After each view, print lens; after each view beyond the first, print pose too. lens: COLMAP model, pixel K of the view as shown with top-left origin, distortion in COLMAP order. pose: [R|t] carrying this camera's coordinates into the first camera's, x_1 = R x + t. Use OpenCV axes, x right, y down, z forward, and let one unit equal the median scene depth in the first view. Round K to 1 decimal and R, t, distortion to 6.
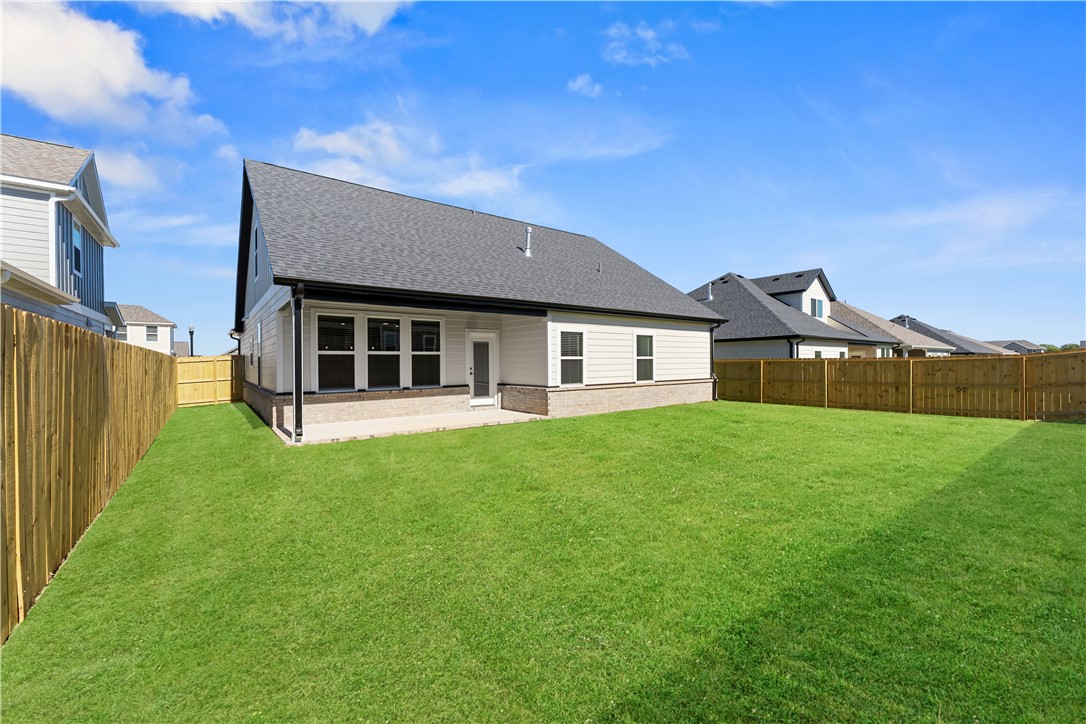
lens RADIAL K [[442.7, 0, 544.6], [0, 442.7, 365.1], [0, 0, 1]] dist [-0.000636, 0.000059]
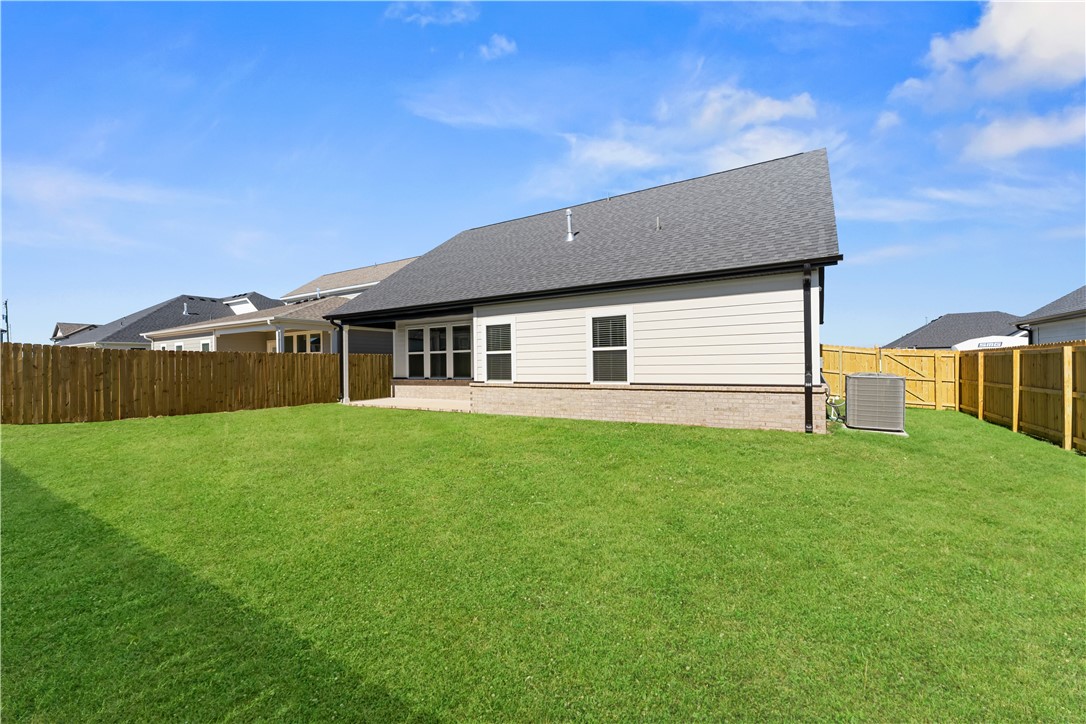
lens RADIAL K [[442.7, 0, 544.7], [0, 442.7, 361.5], [0, 0, 1]] dist [-0.000636, 0.000059]
pose [[0.360779, -0.002318, -0.932649, 0.953290], [0.007088, 0.999975, 0.000256, 0.003333], [0.932624, -0.006703, 0.360786, 0.738699]]
